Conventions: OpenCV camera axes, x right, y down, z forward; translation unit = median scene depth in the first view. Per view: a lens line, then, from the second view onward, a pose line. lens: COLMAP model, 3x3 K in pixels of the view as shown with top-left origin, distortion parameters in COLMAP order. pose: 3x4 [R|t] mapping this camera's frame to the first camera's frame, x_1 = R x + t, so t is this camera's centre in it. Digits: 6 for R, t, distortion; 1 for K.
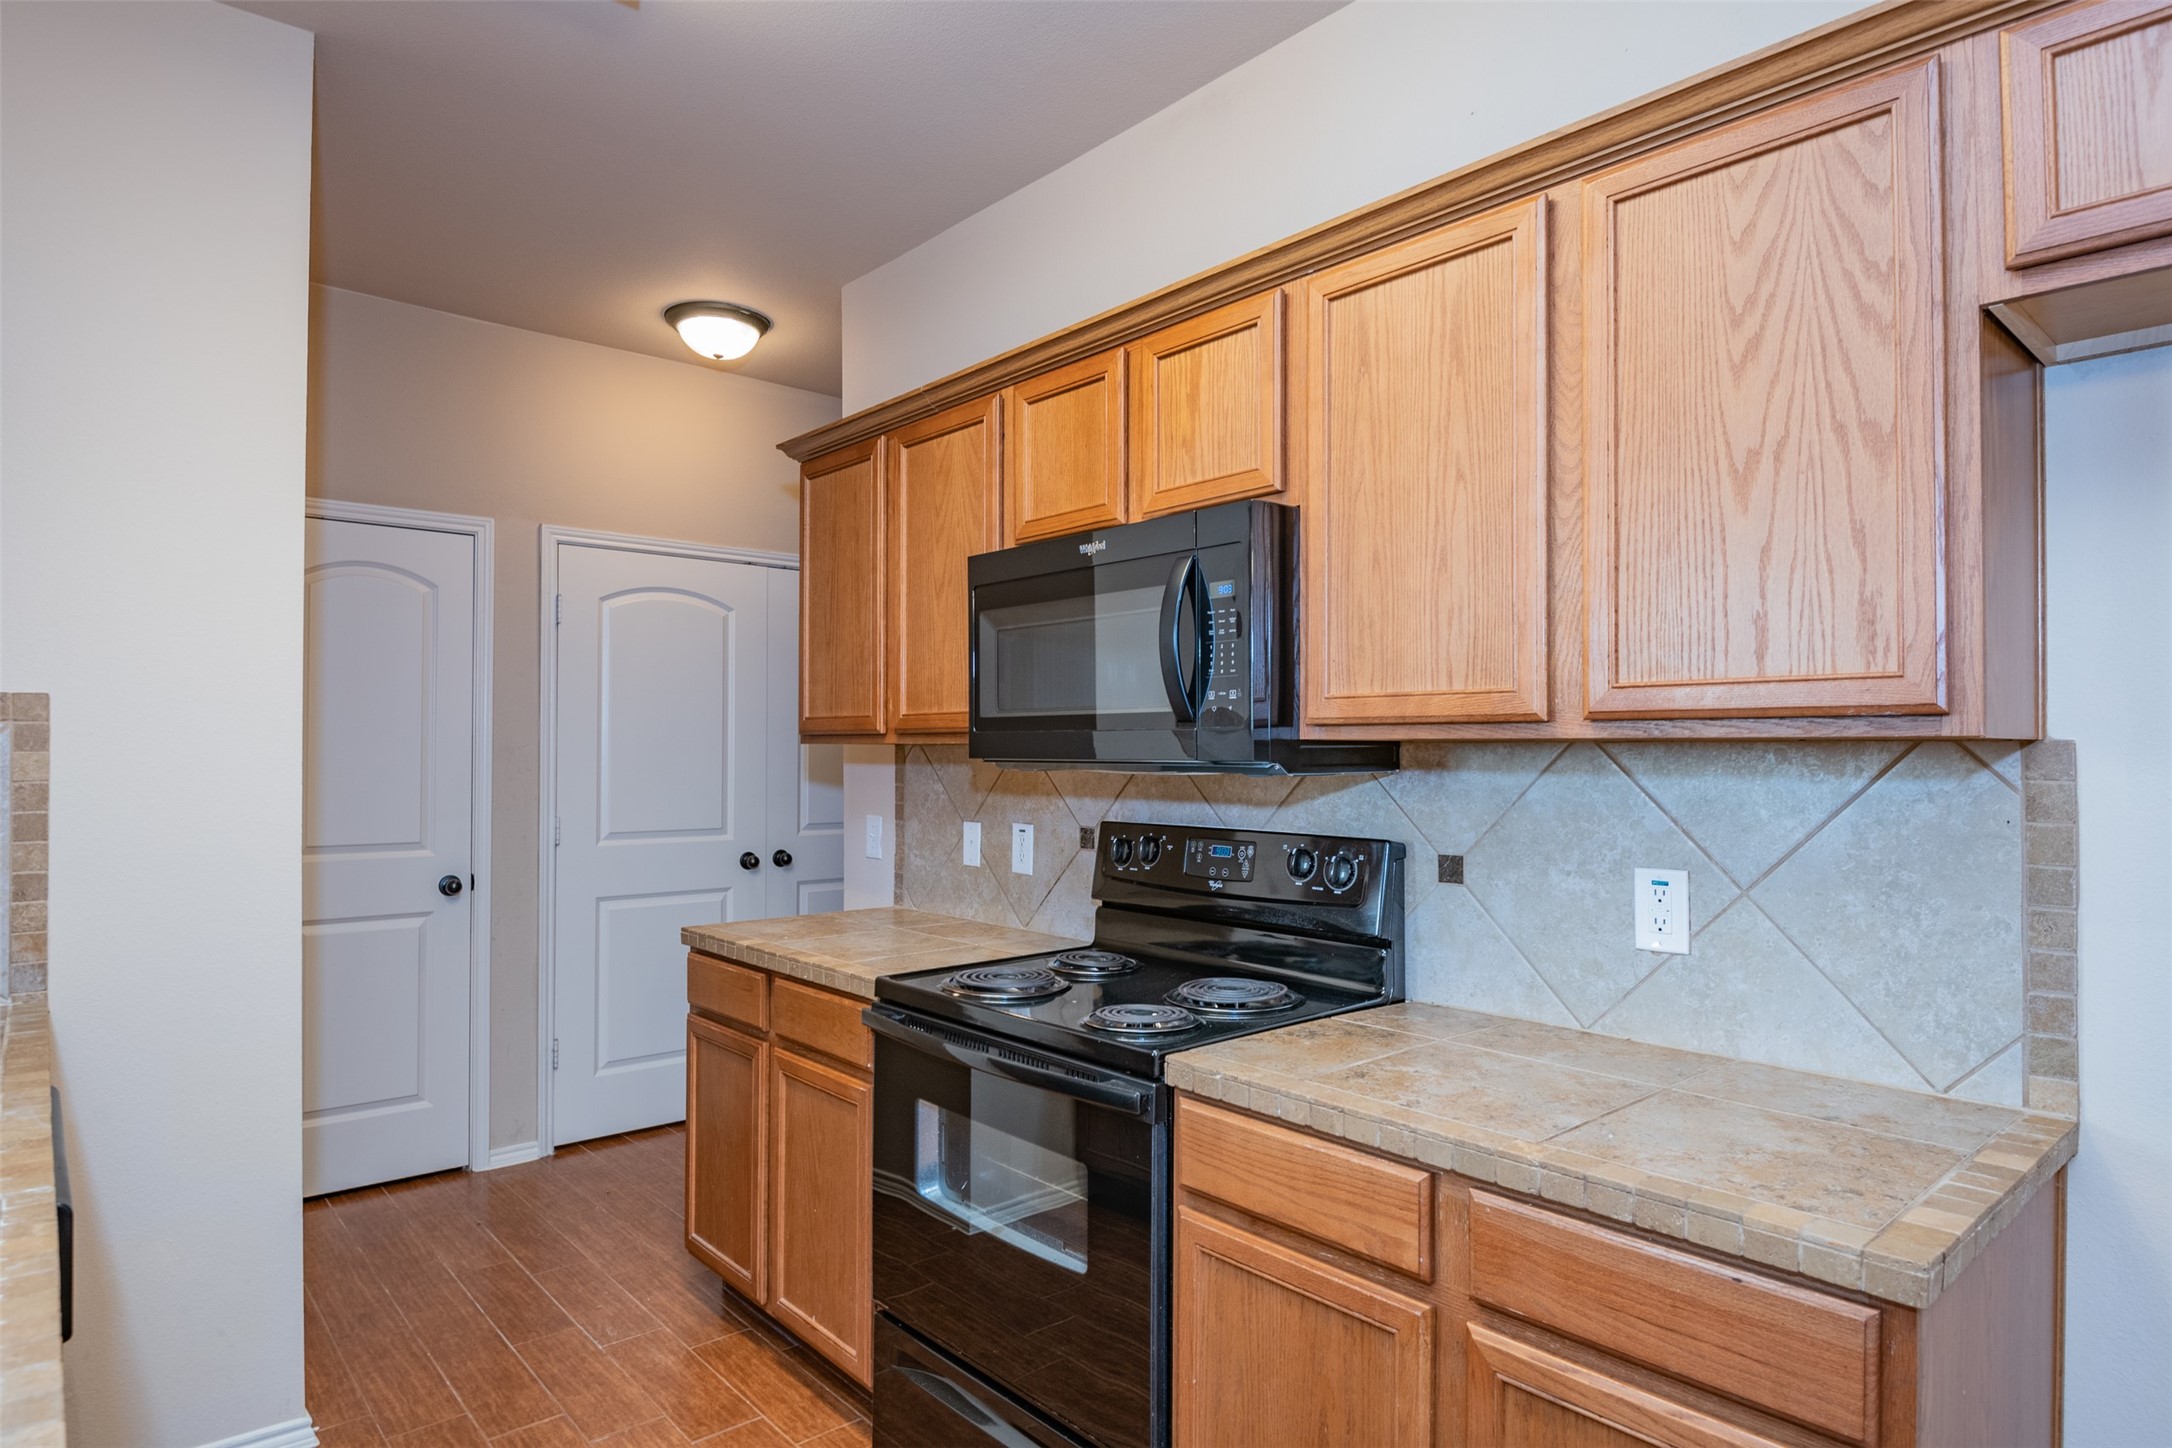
lens RADIAL K [[1215.8, 0, 1086.8], [0, 1215.8, 731.6], [0, 0, 1]] dist [0.002065, -0.025176]
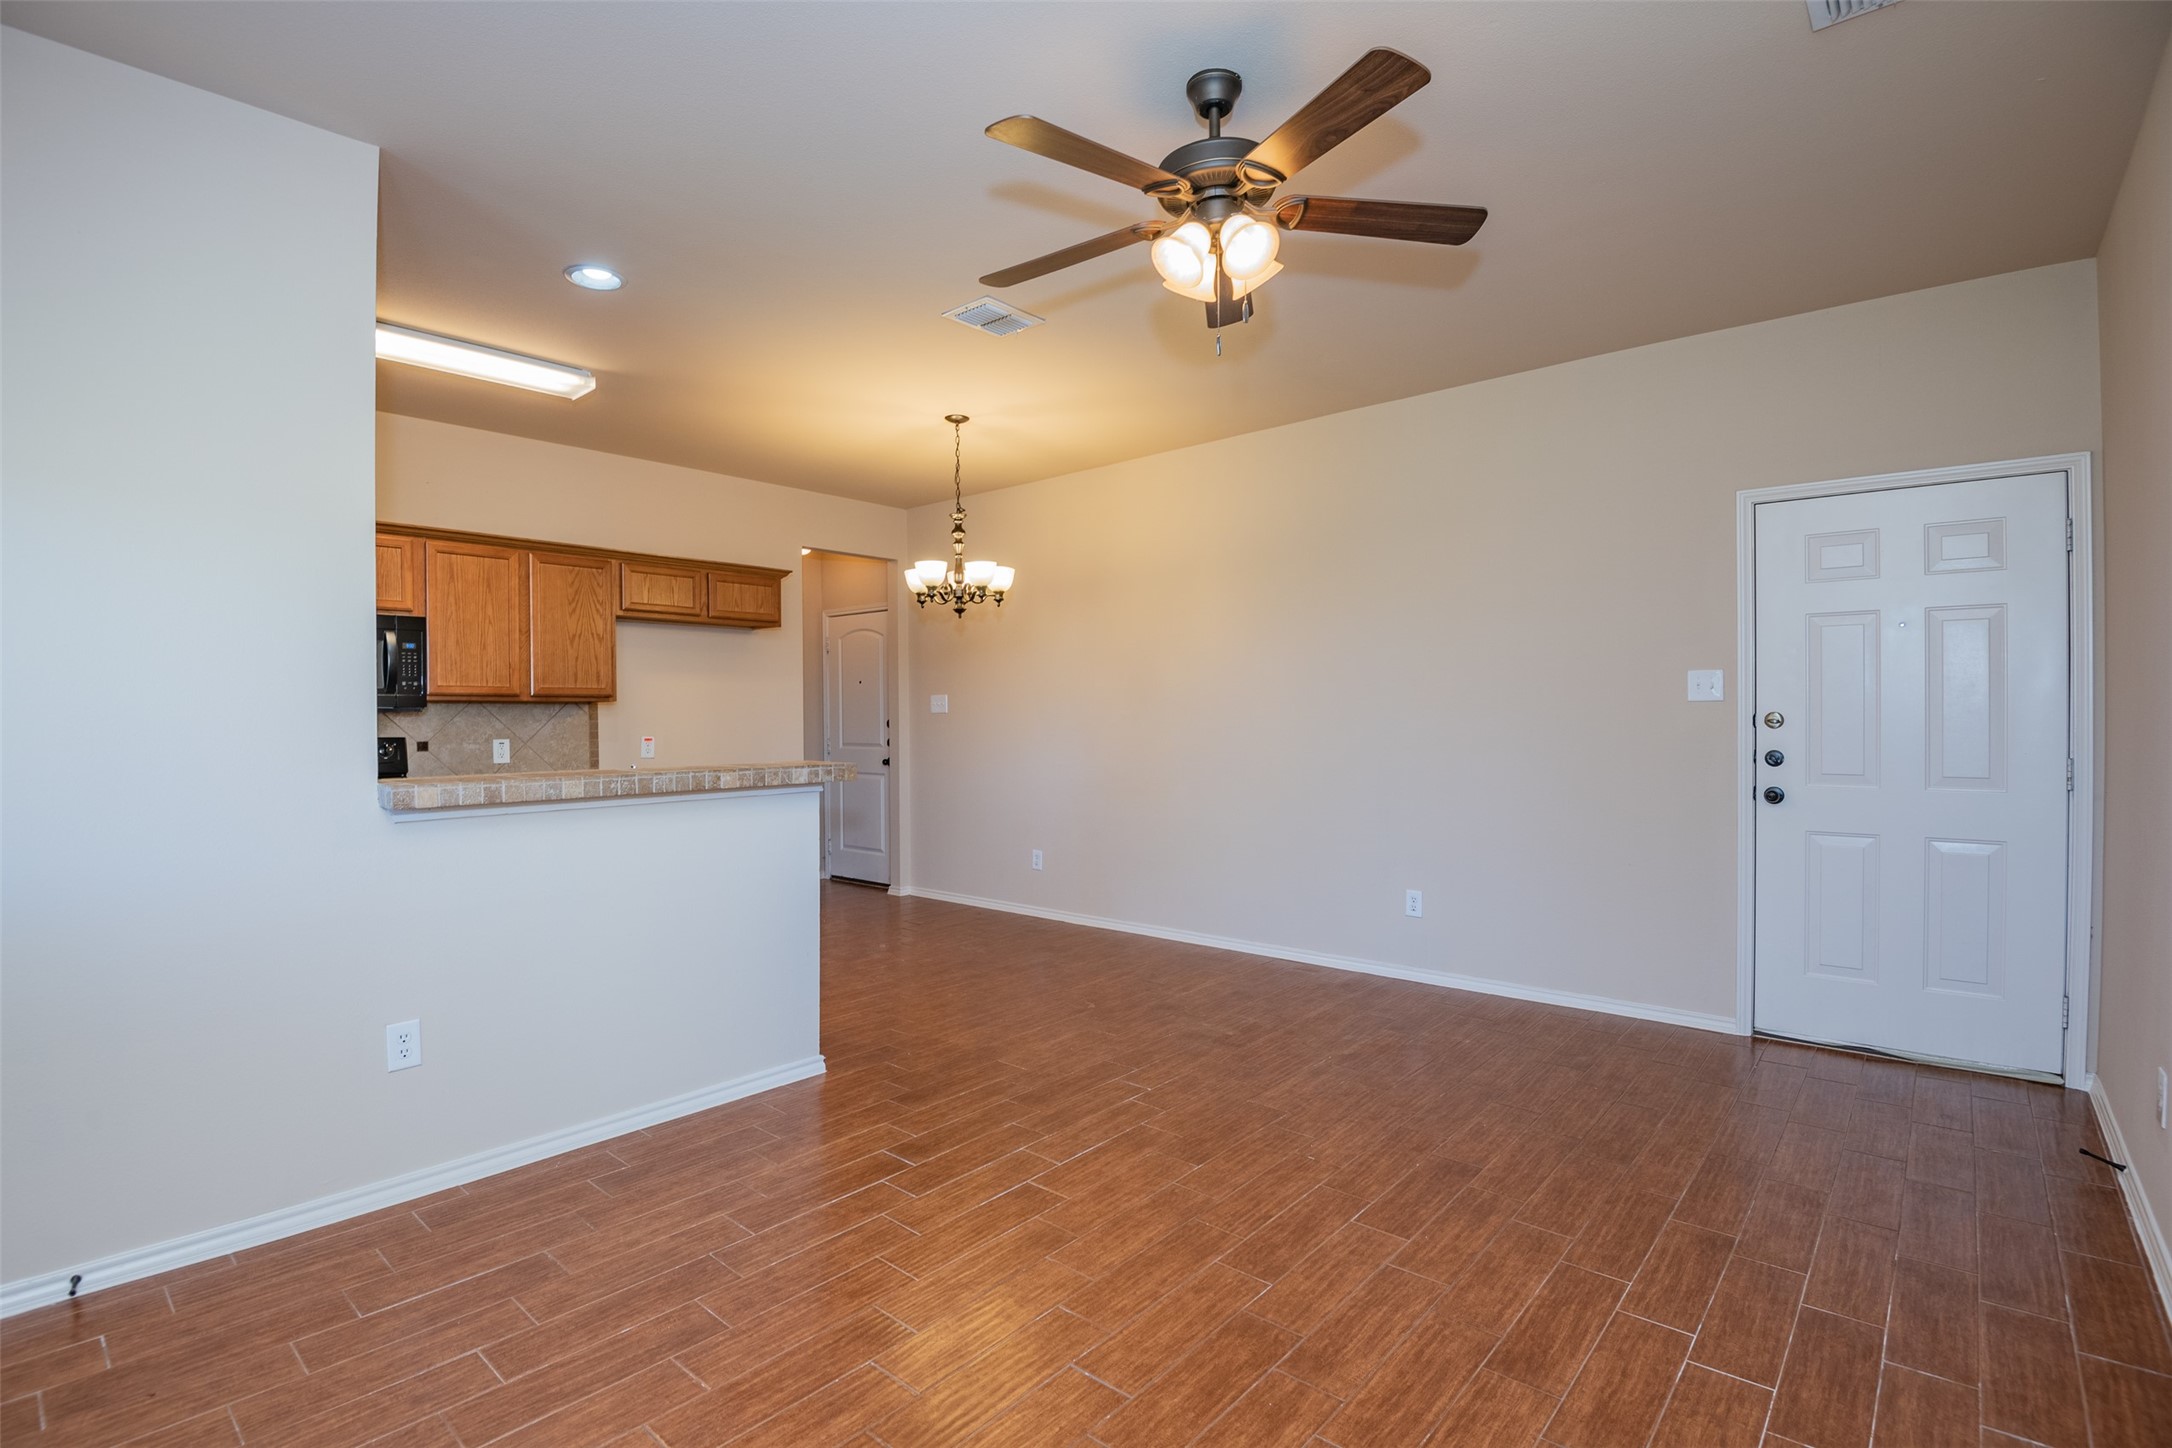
lens RADIAL K [[1012.2, 0, 1079.3], [0, 1012.2, 721.4], [0, 0, 1]] dist [-0.000782, -0.031036]
pose [[-0.130310, -0.002318, 0.991471, -2.574411], [-0.004617, 0.999988, 0.001731, 0.050563], [-0.991463, -0.004352, -0.130319, -0.245002]]
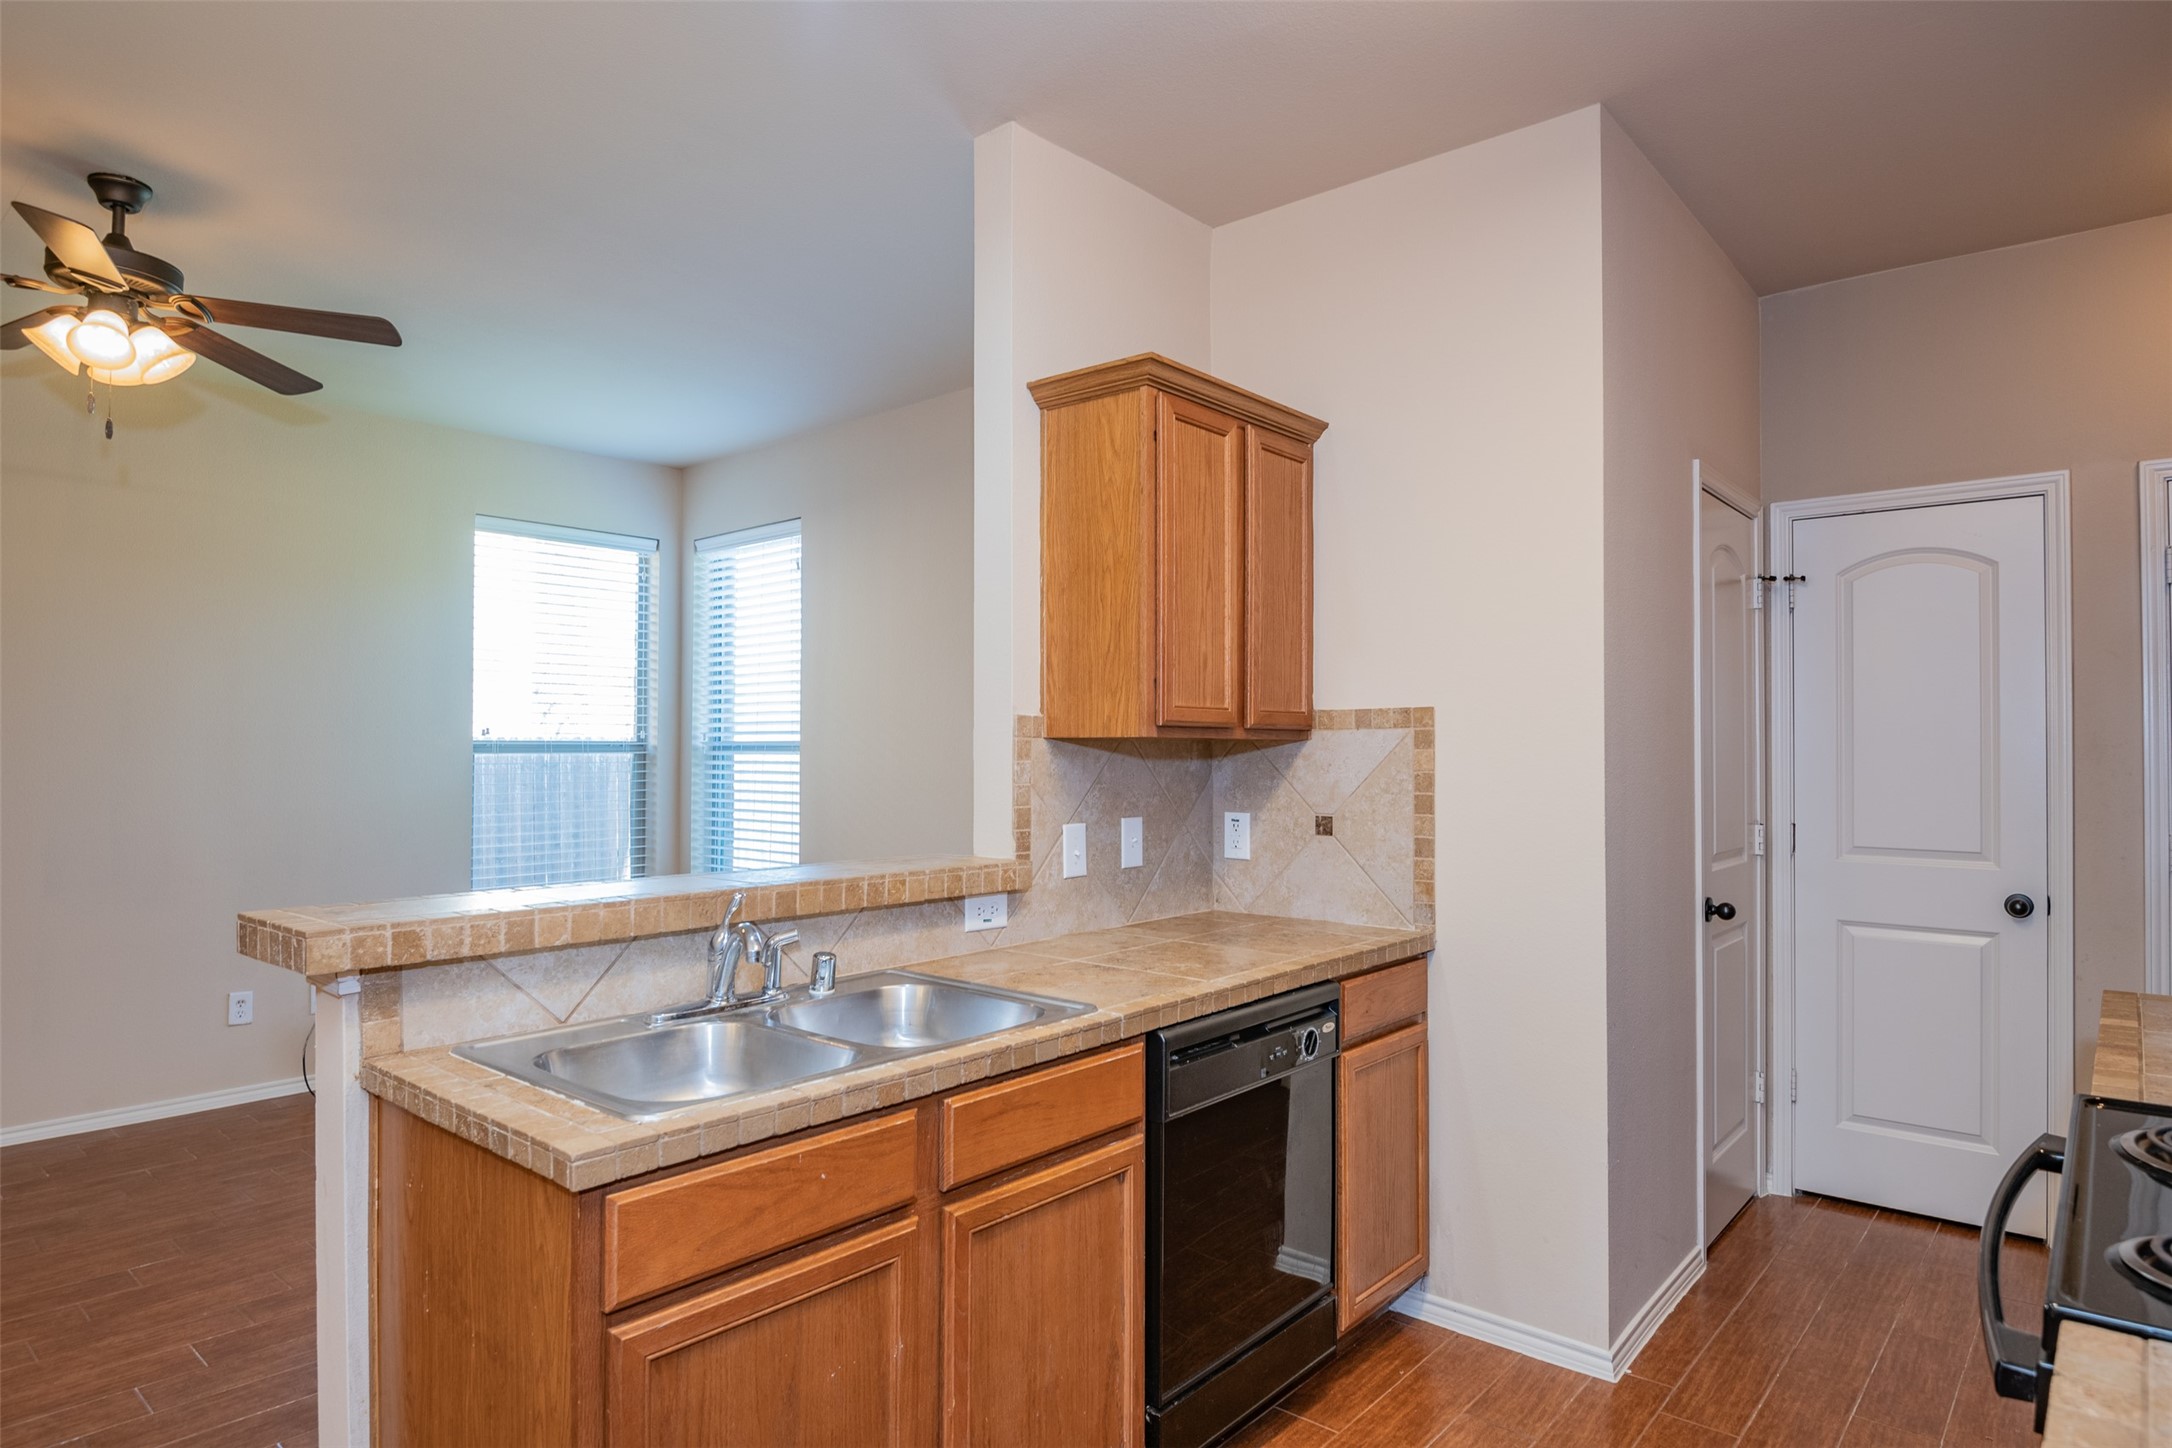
lens RADIAL K [[1211.3, 0, 1084.7], [0, 1211.3, 729.7], [0, 0, 1]] dist [0.025069, -0.033918]
pose [[0.139526, -0.014809, -0.990108, 0.511362], [0.013193, 0.999827, -0.013095, 0.008197], [0.990130, -0.011235, 0.139698, 0.476521]]
